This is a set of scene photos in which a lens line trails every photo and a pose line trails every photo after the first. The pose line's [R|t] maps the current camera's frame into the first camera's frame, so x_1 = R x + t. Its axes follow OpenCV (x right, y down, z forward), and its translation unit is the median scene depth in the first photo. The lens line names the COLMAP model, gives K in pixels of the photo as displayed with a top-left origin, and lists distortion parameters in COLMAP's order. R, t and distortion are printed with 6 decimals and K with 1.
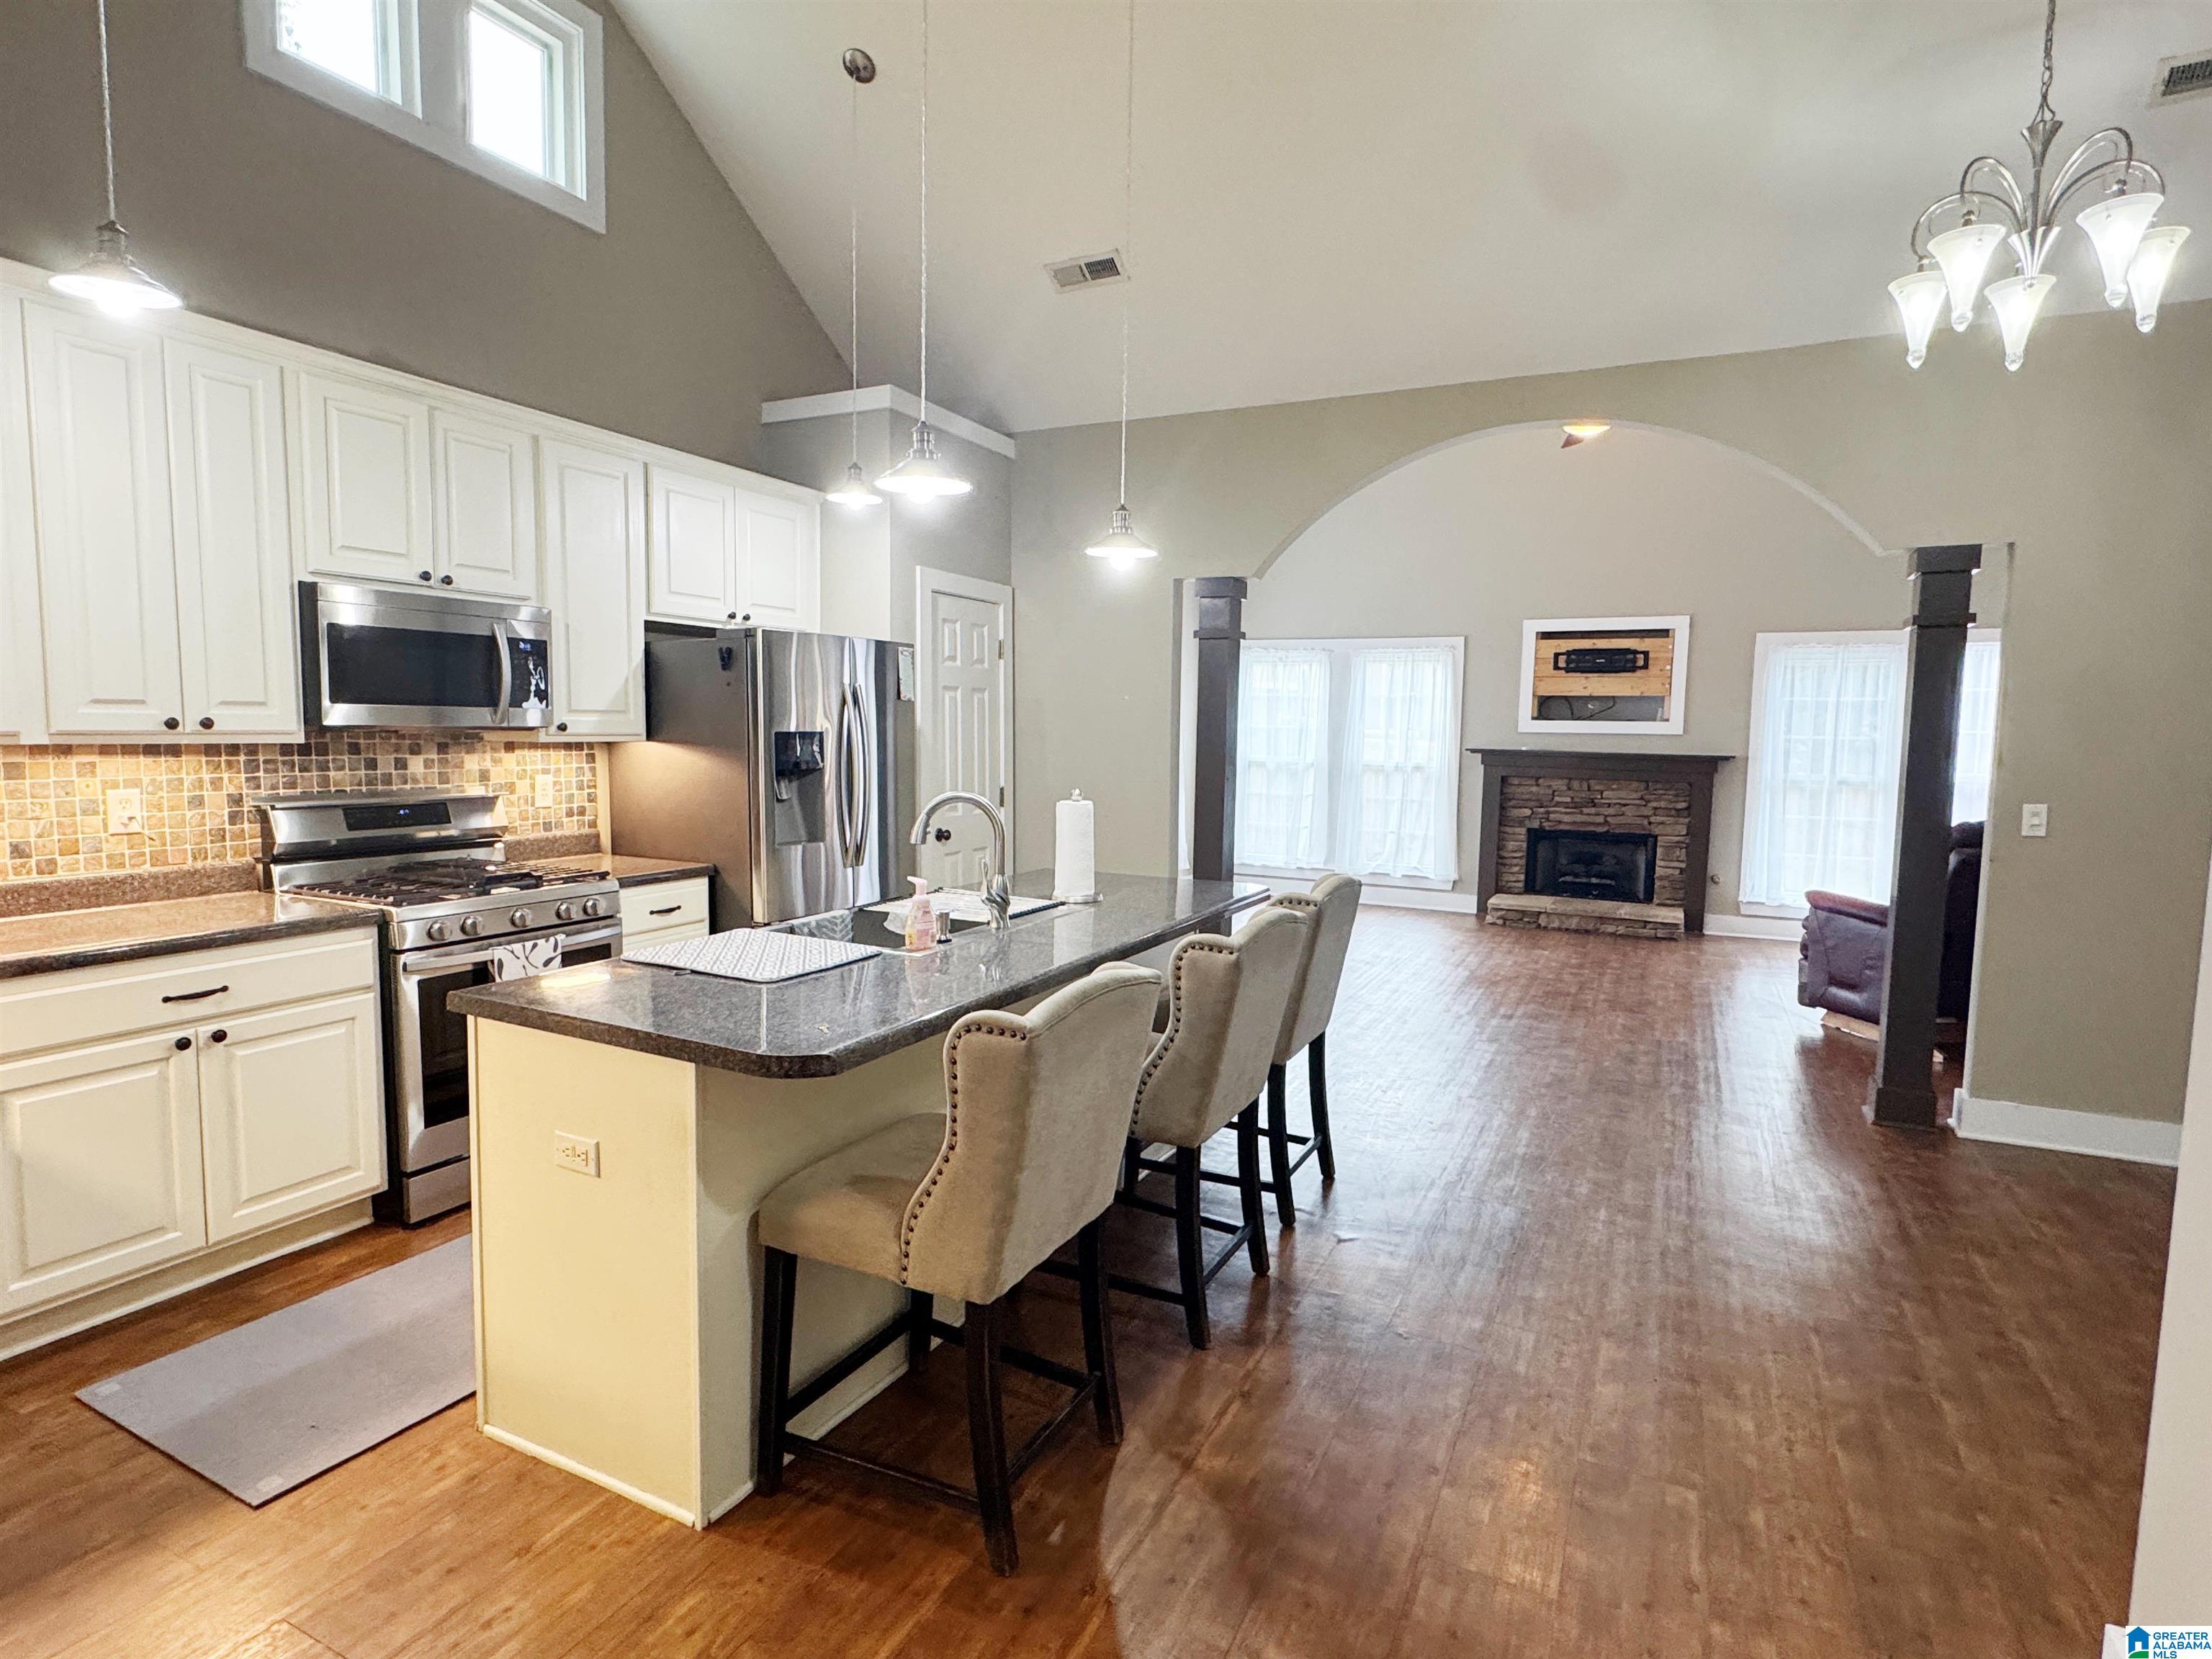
lens RADIAL K [[1166.9, 0, 1099.3], [0, 1166.9, 827.8], [0, 0, 1]] dist [-0.002468, 0.000962]
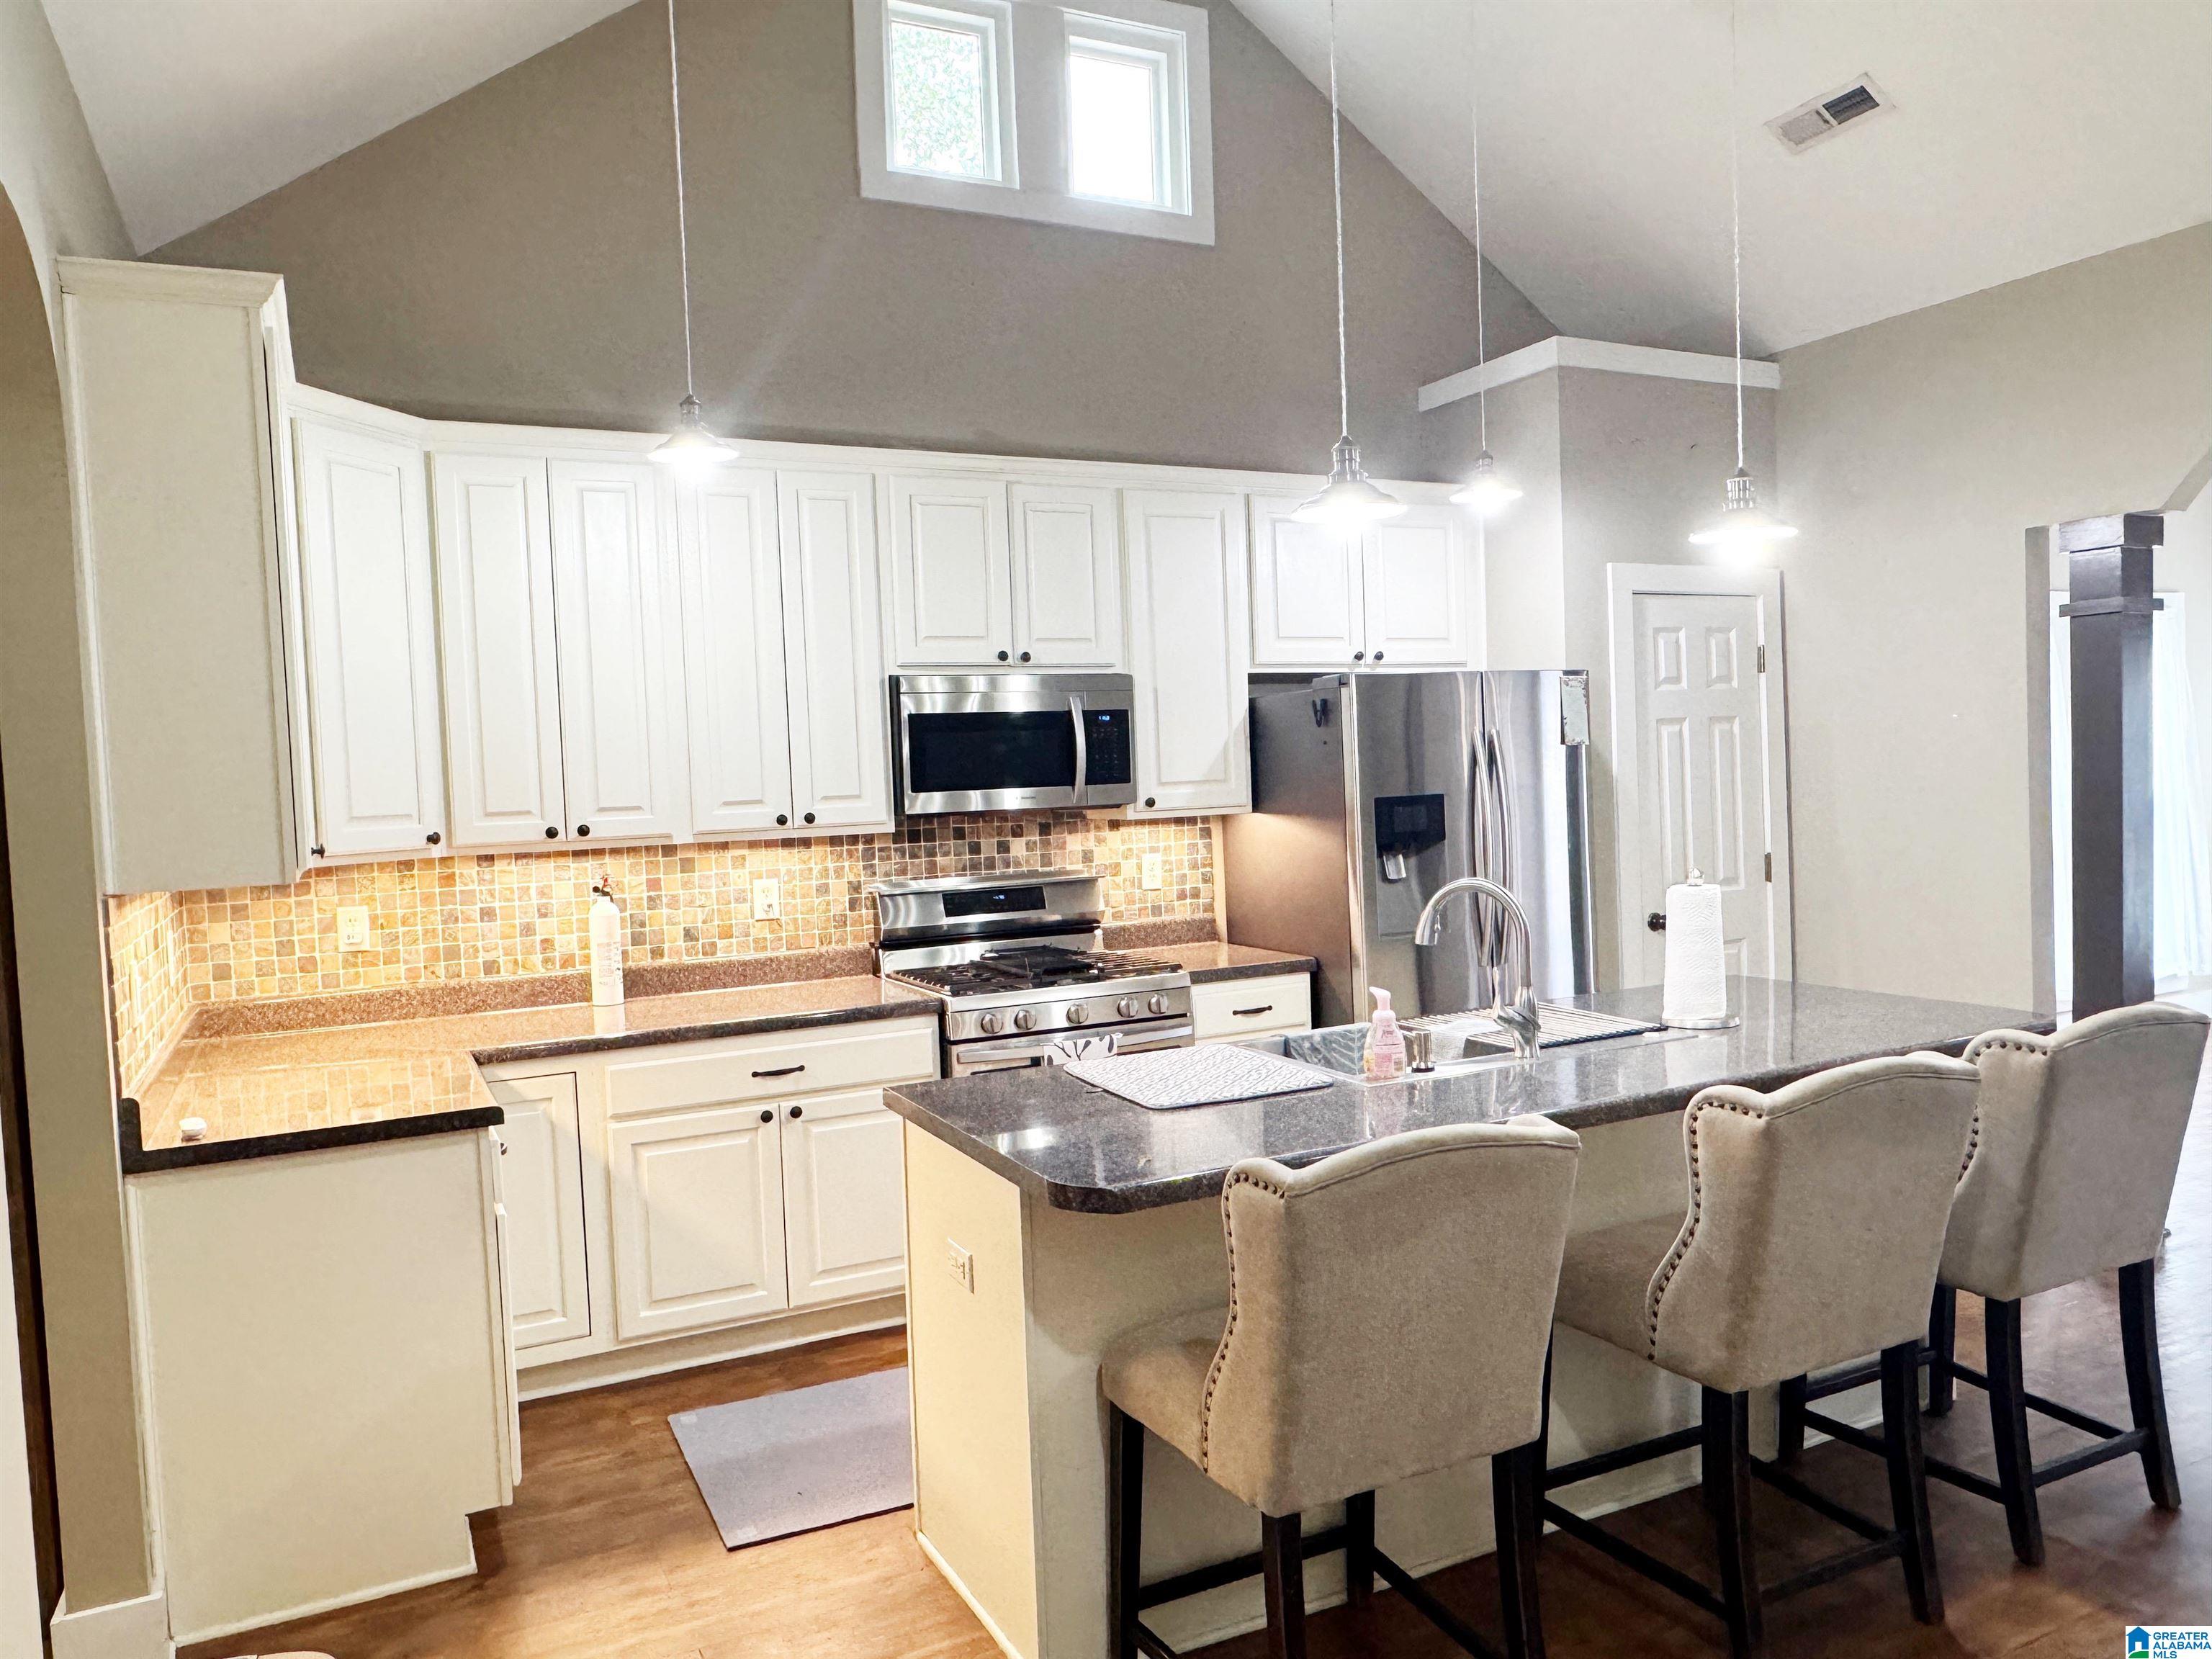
lens RADIAL K [[1552.6, 0, 1095.6], [0, 1552.6, 833.0], [0, 0, 1]] dist [-0.001749, -0.007540]
pose [[0.796974, -0.022790, -0.603583, 0.247678], [-0.001047, 0.999234, -0.039112, -0.016508], [0.604013, 0.031803, 0.796340, 0.017961]]
